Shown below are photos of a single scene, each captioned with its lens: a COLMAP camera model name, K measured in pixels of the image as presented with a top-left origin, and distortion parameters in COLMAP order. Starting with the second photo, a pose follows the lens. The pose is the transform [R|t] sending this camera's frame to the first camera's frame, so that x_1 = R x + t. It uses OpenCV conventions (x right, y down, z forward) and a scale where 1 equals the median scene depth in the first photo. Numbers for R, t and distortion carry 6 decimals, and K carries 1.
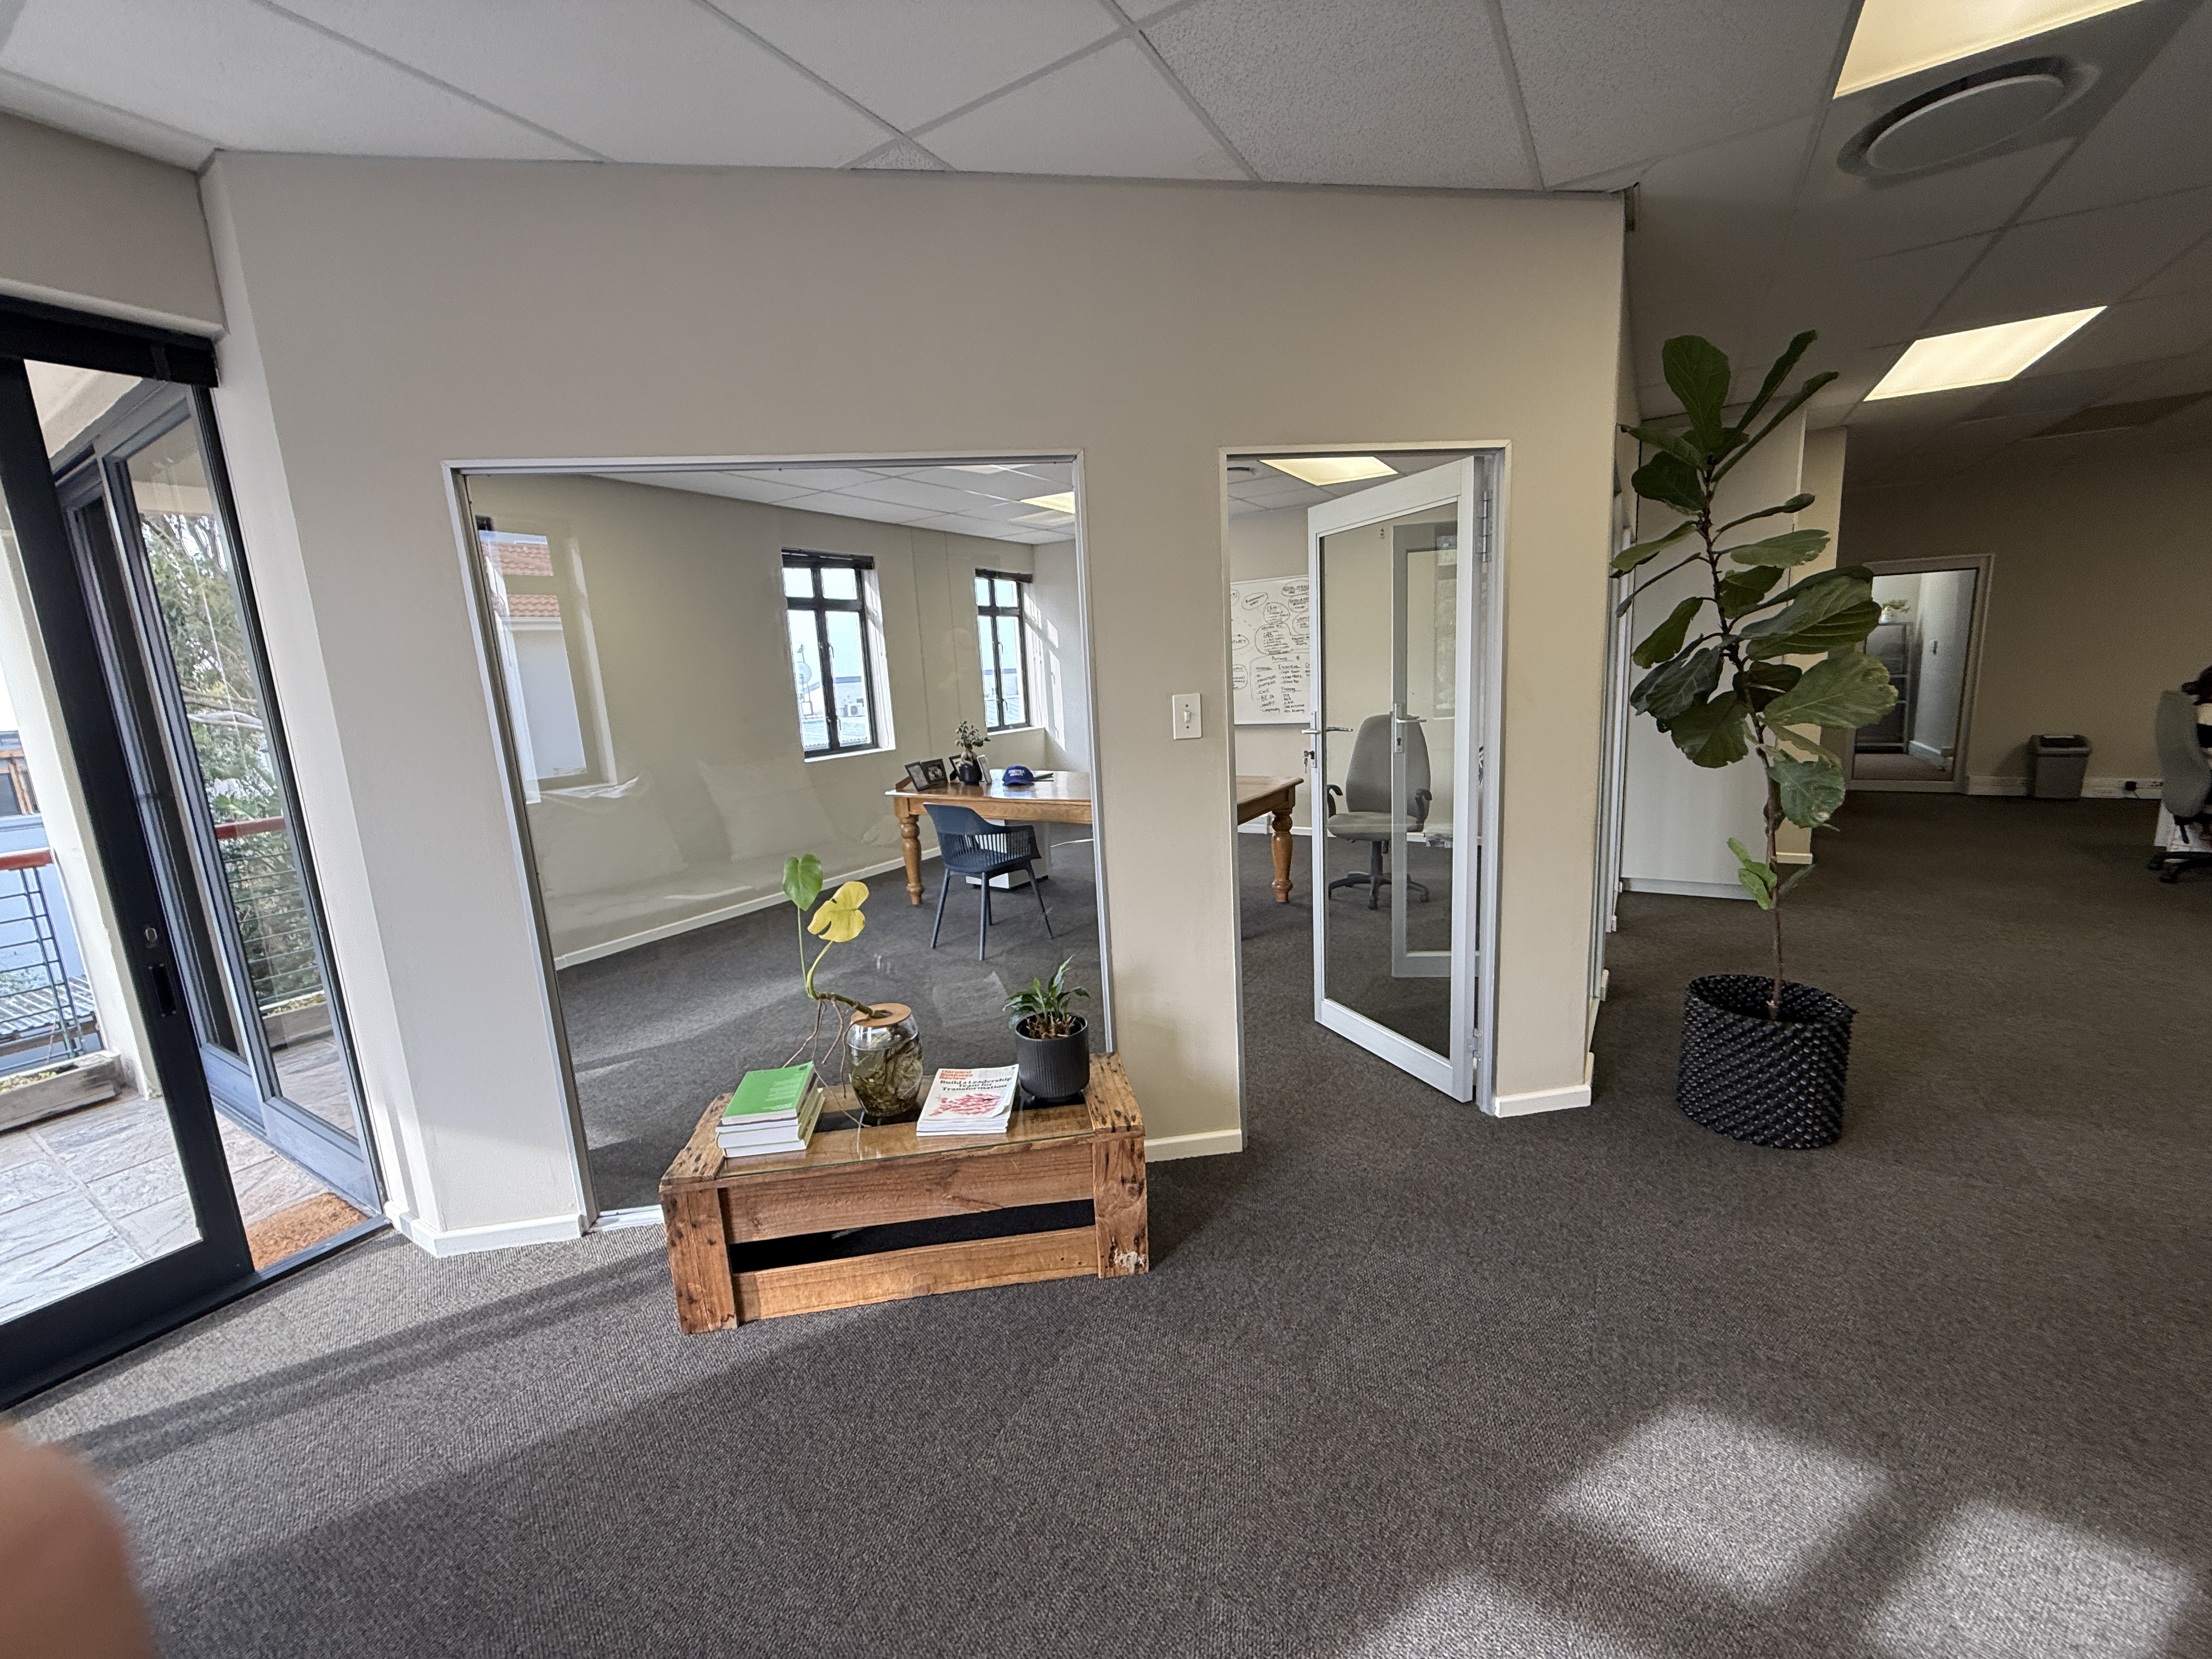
lens RADIAL K [[882.9, 0, 1106.0], [0, 882.9, 829.5], [0, 0, 1]] dist [0.002550, -0.000185]
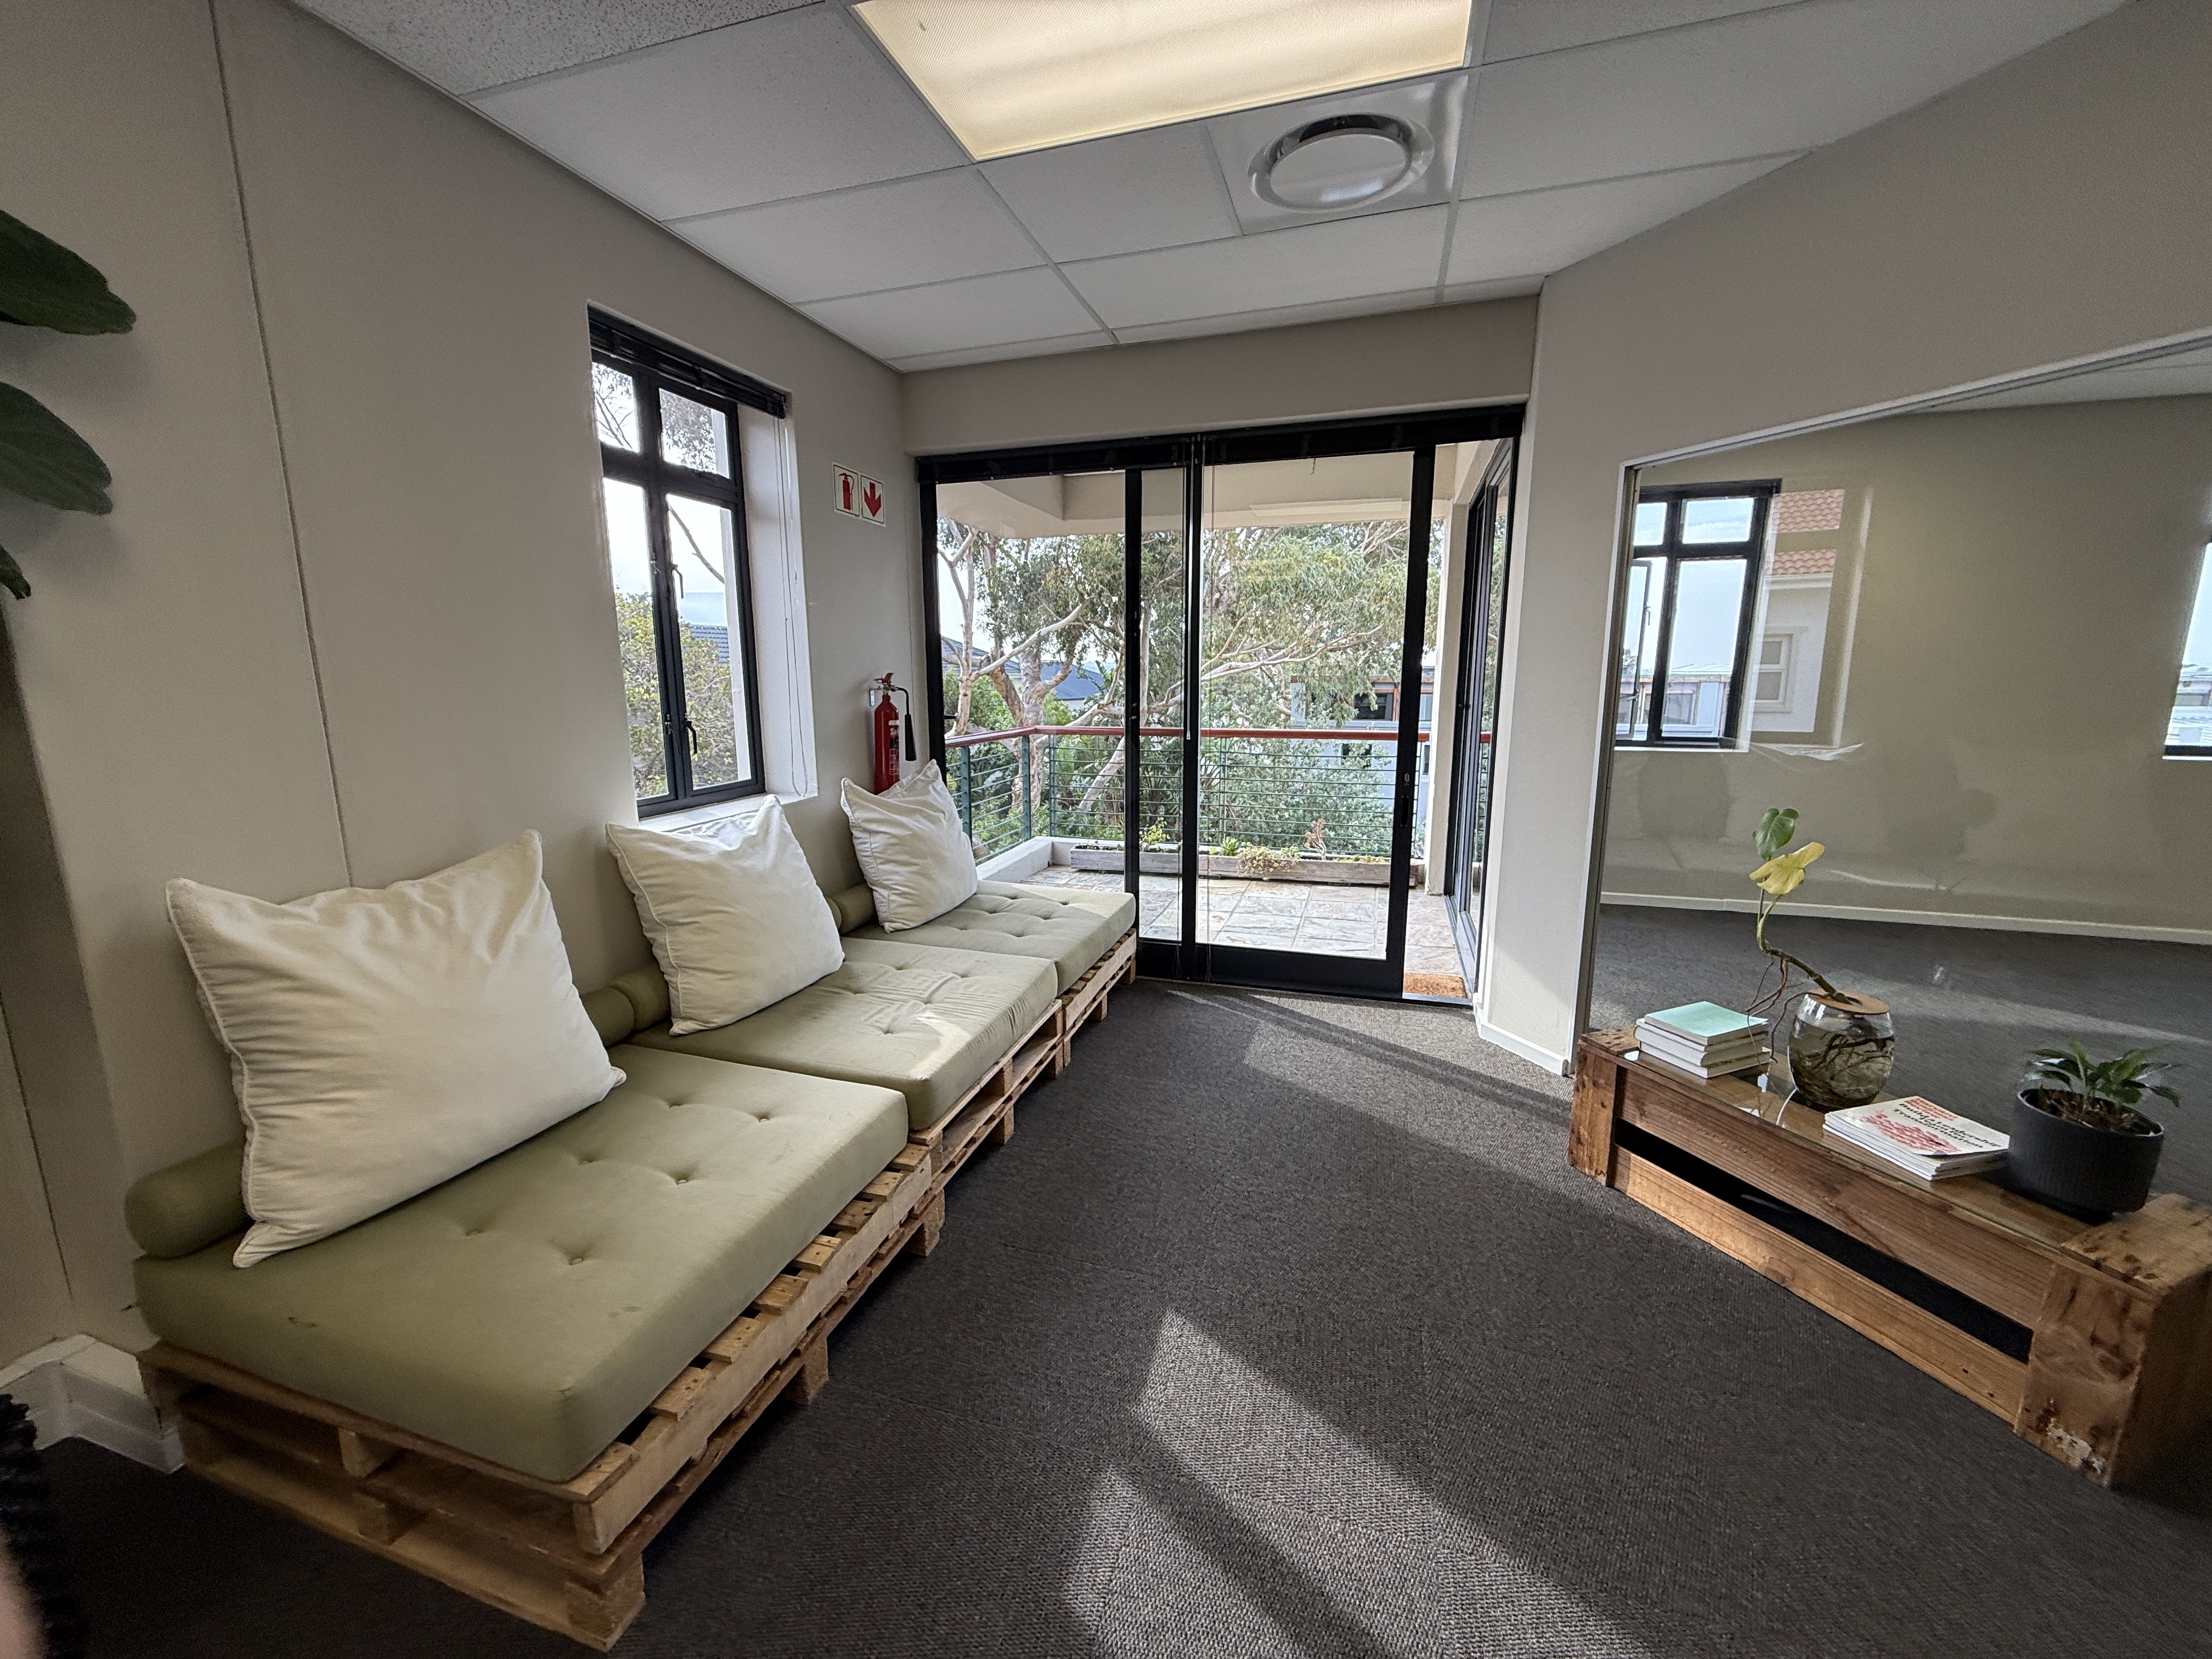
lens RADIAL K [[882.1, 0, 1106.0], [0, 882.1, 829.5], [0, 0, 1]] dist [-0.002724, -0.000608]
pose [[0.253319, 0.226044, -0.940603, 0.398409], [-0.181091, 0.966209, 0.183427, 0.007592], [0.950282, 0.123869, 0.285694, -0.028835]]
